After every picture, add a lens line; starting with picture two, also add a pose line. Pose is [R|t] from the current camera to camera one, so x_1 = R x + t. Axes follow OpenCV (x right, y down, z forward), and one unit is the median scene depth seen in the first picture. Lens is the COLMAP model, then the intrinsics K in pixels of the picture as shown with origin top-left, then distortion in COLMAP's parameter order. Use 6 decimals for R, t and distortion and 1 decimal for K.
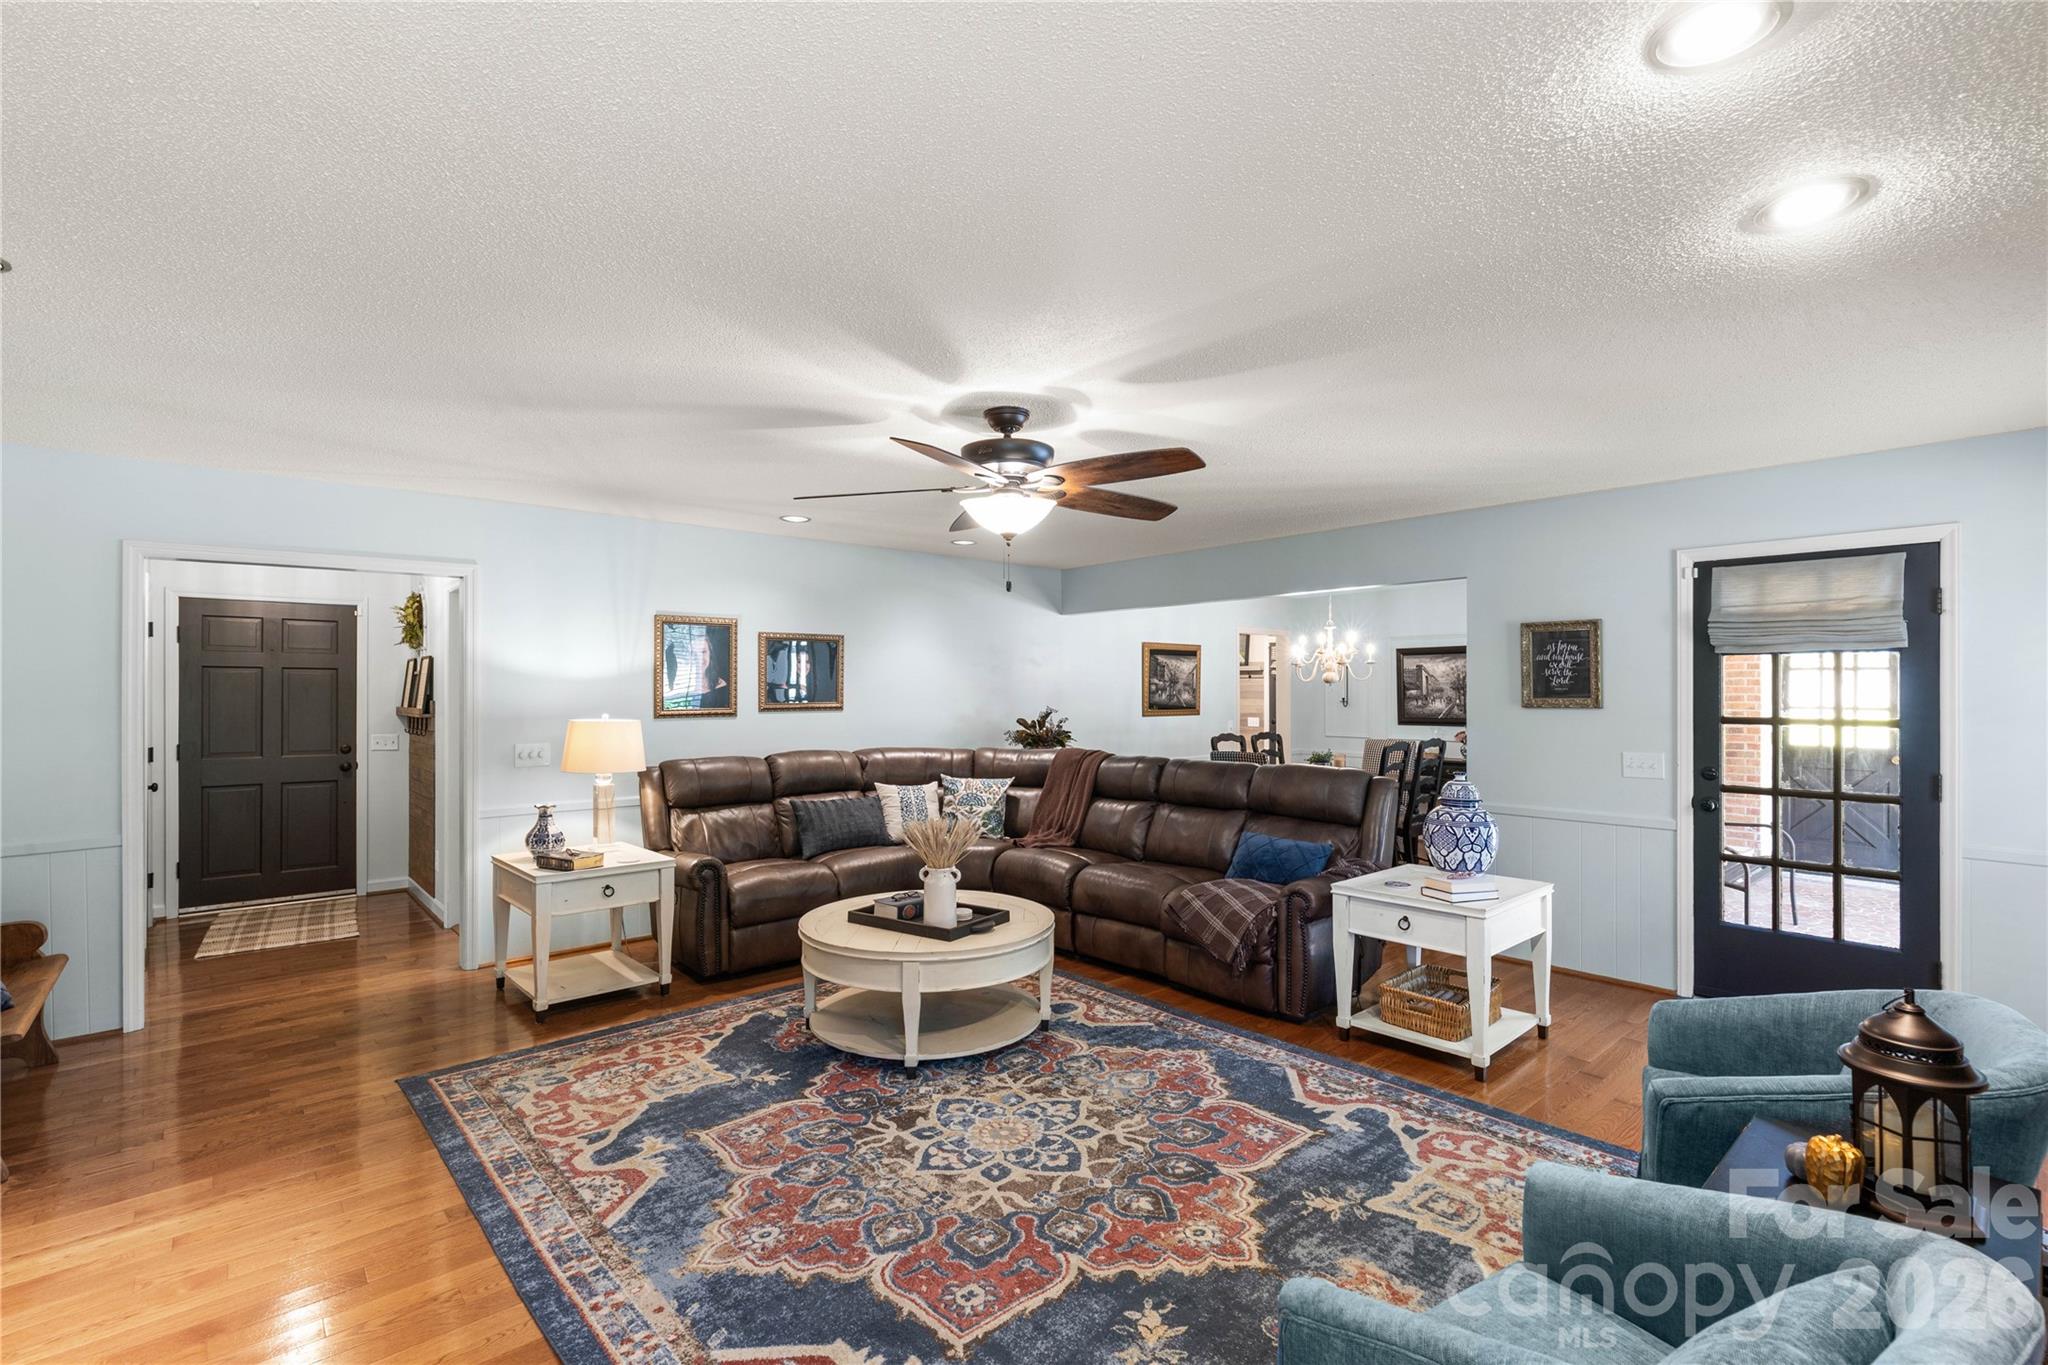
lens RADIAL K [[930.1, 0, 1029.1], [0, 930.1, 686.7], [0, 0, 1]] dist [0.009871, -0.001351]
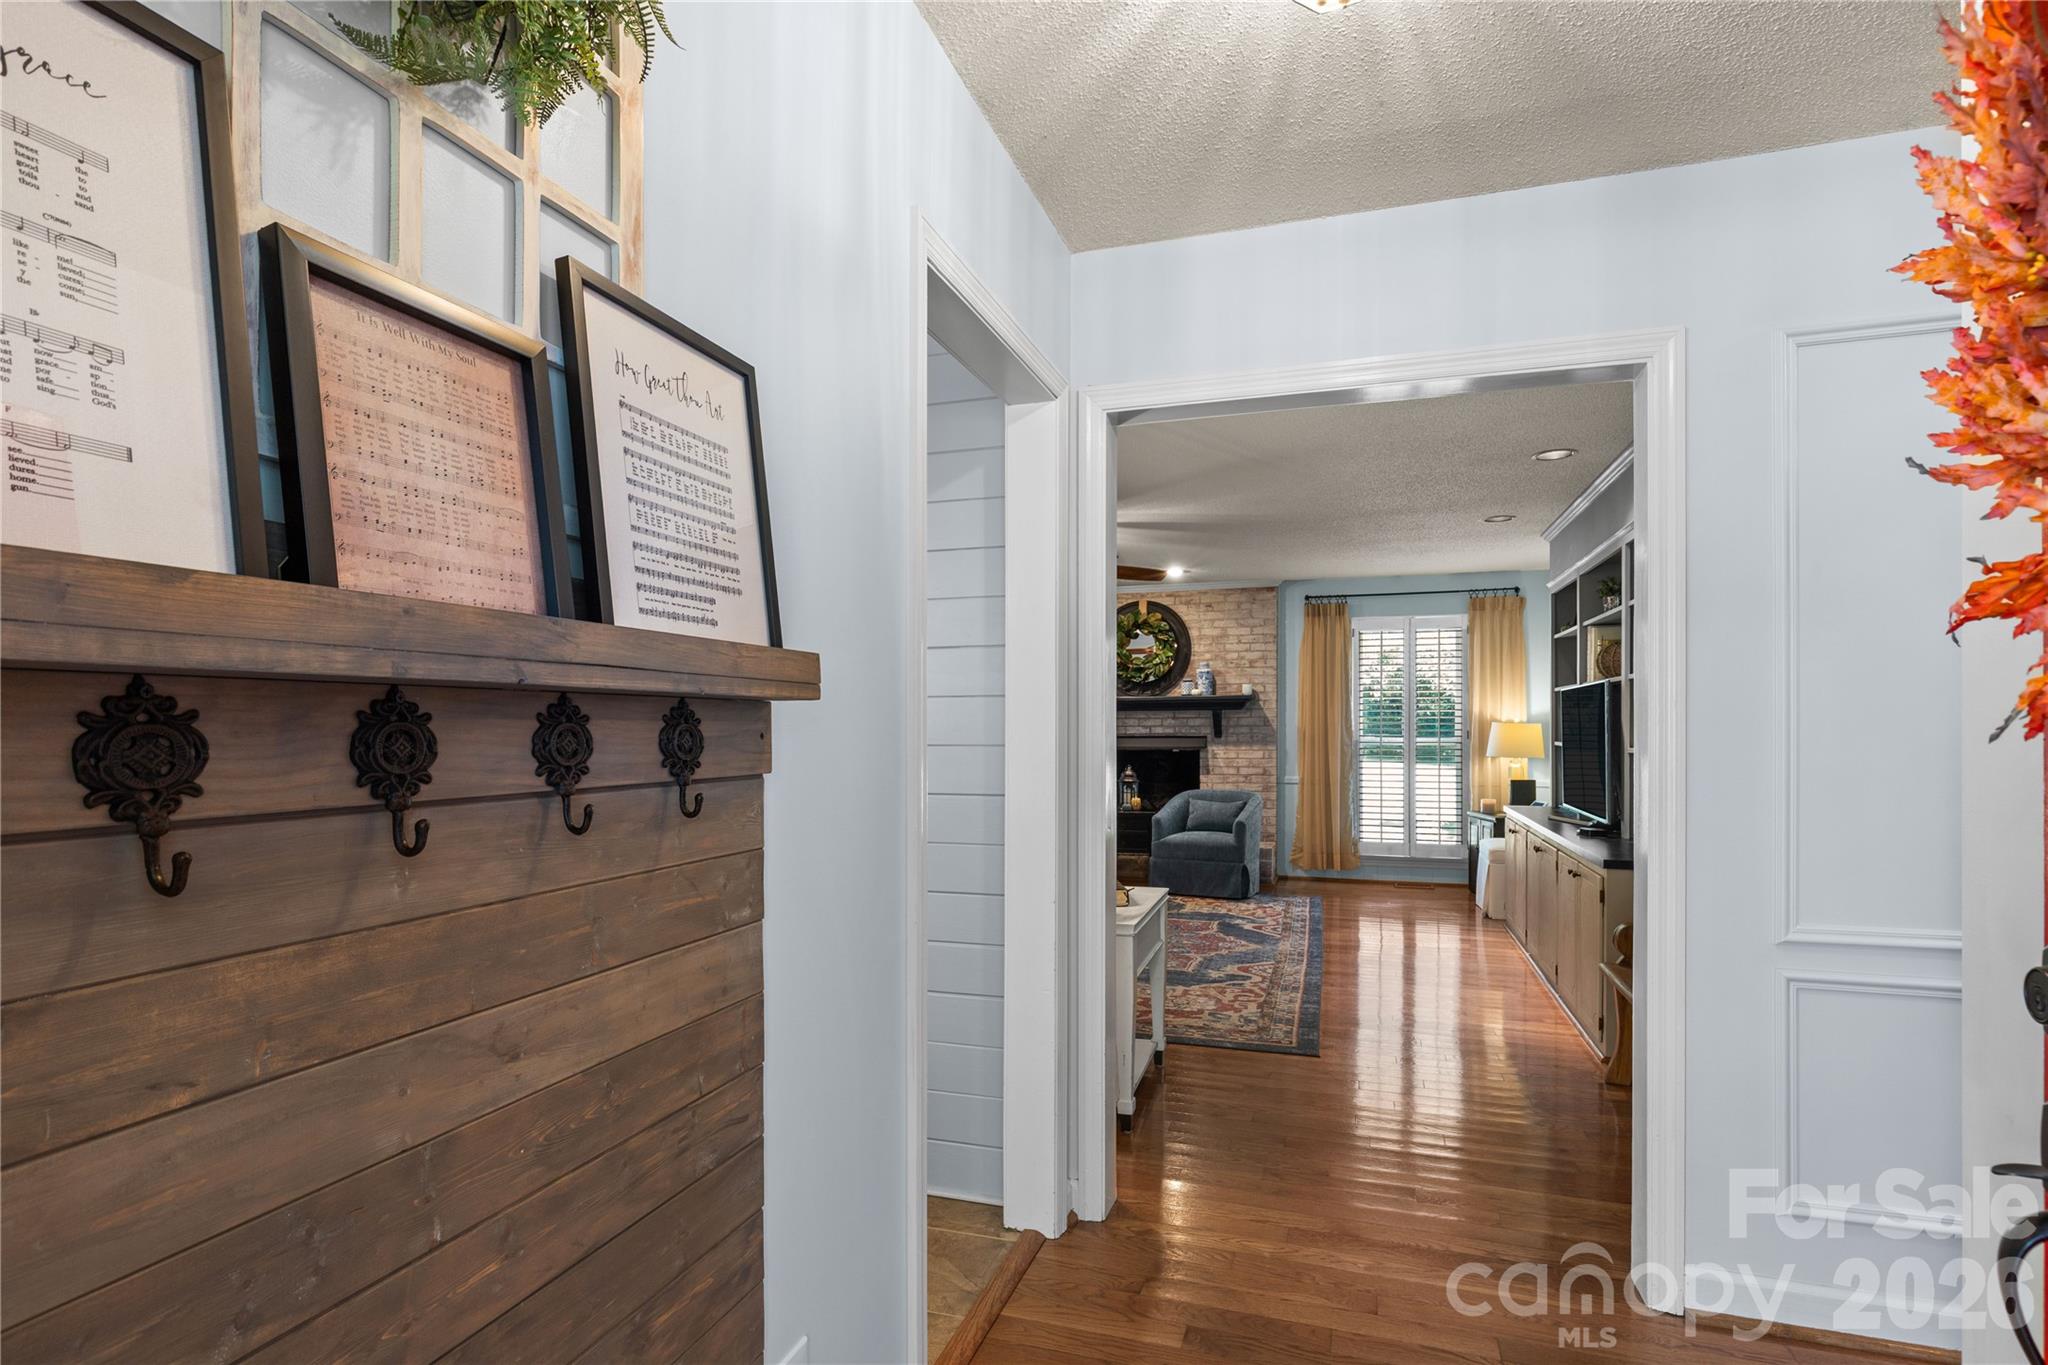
lens RADIAL K [[1016.4, 0, 1000.0], [0, 1016.4, 732.9], [0, 0, 1]] dist [0.006556, 0.000080]
pose [[-0.487667, -0.006476, 0.873006, -1.683185], [-0.003376, 0.999979, 0.005532, 0.066950], [-0.873023, -0.000250, -0.487678, 2.103945]]
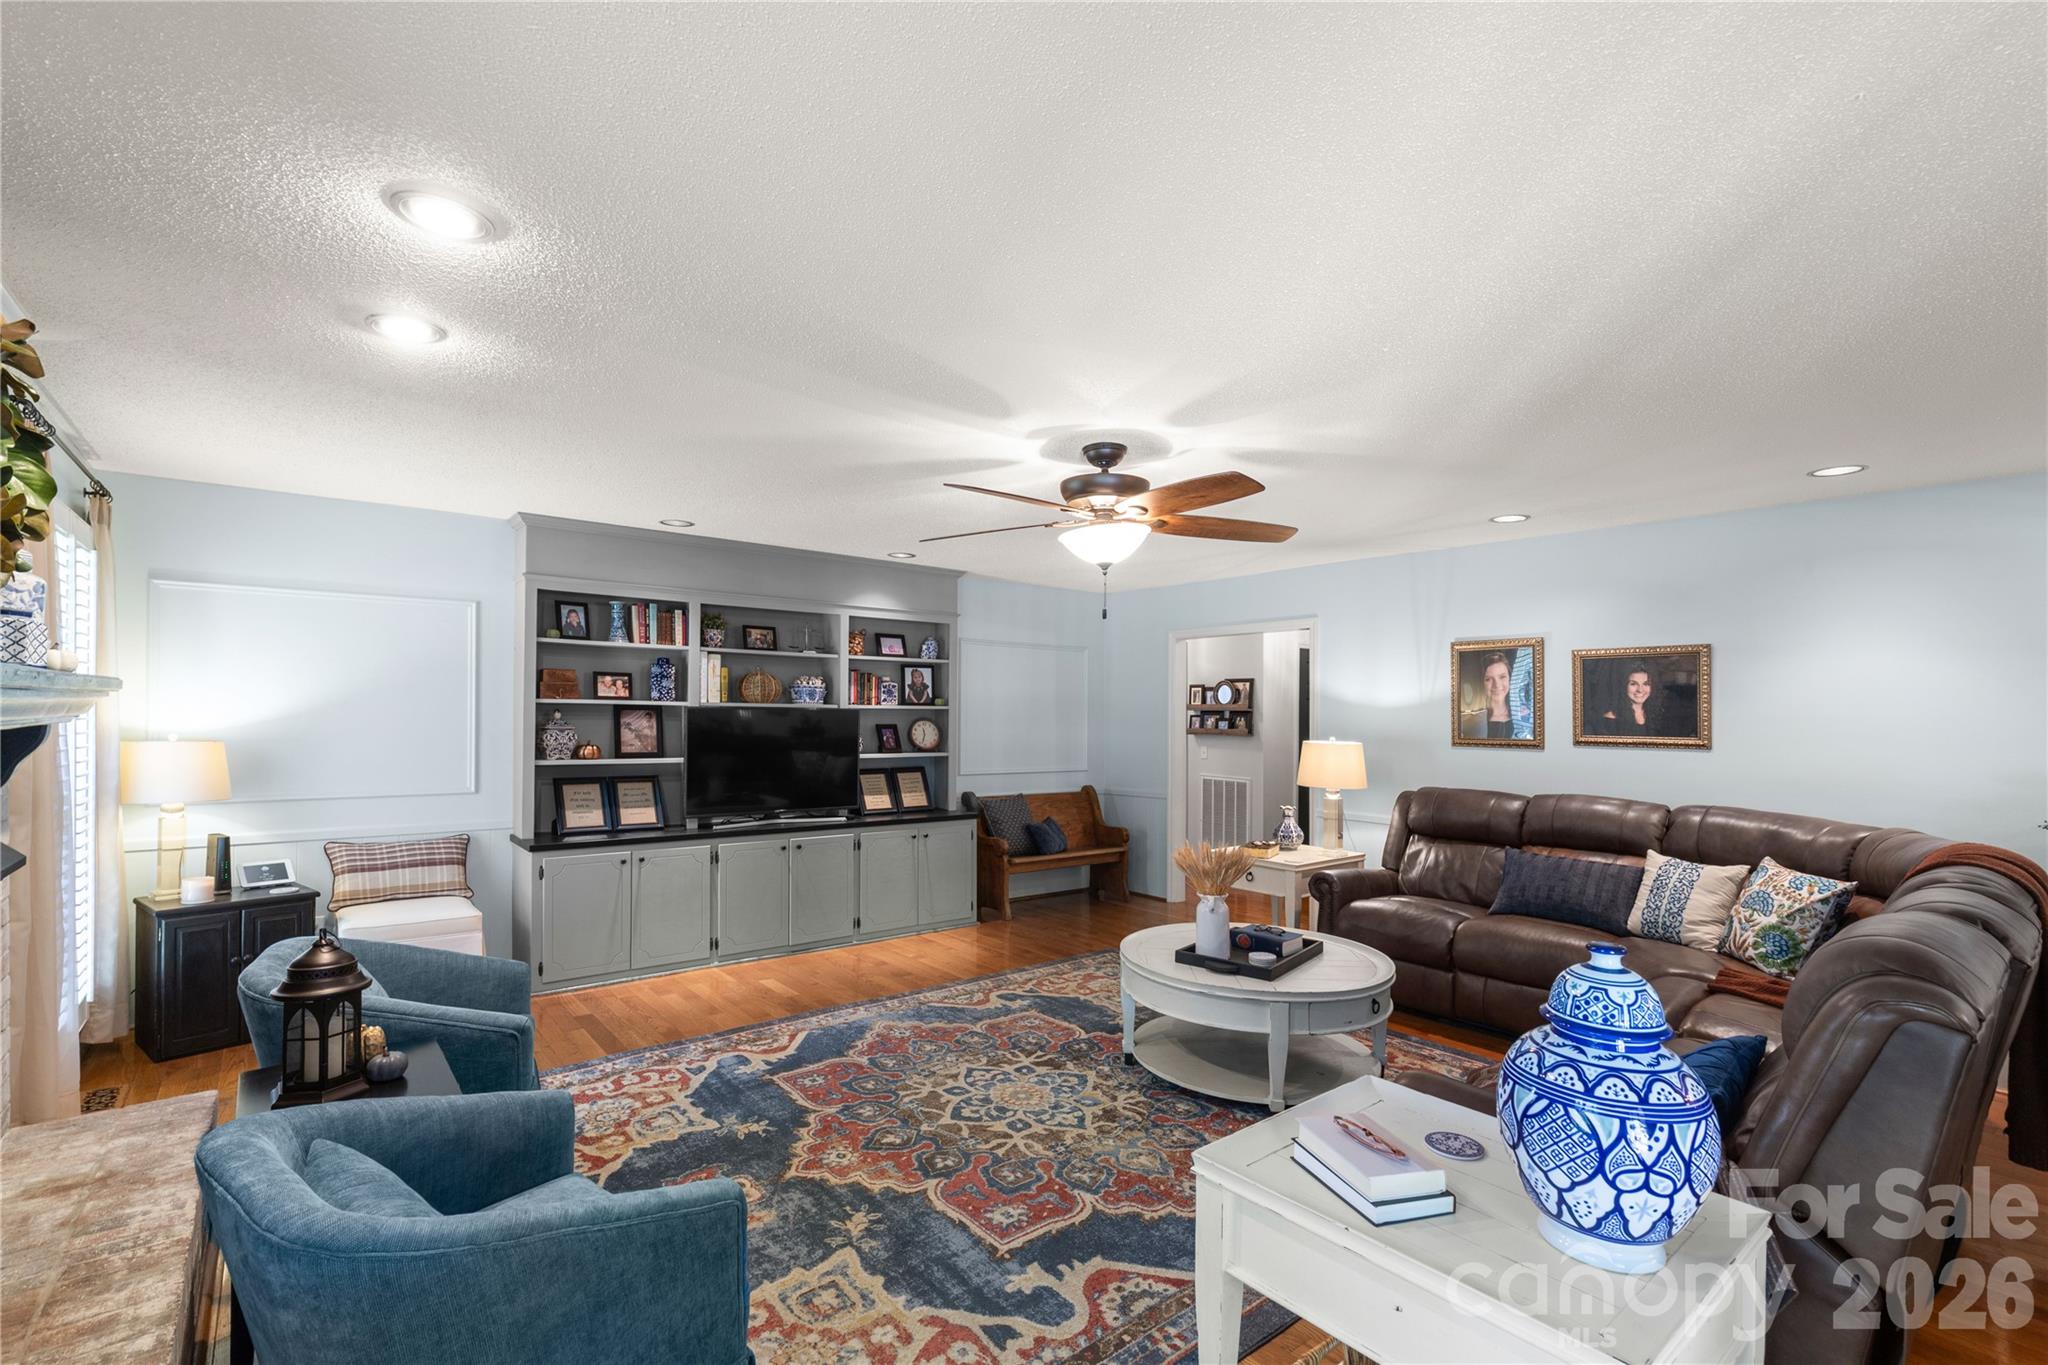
lens RADIAL K [[930.1, 0, 1016.5], [0, 930.1, 704.5], [0, 0, 1]] dist [0.009871, -0.001351]
pose [[-0.057506, -0.004997, -0.998333, 1.127637], [-0.008812, 0.999951, -0.004498, -0.004292], [0.998306, 0.008538, -0.057547, 1.047019]]
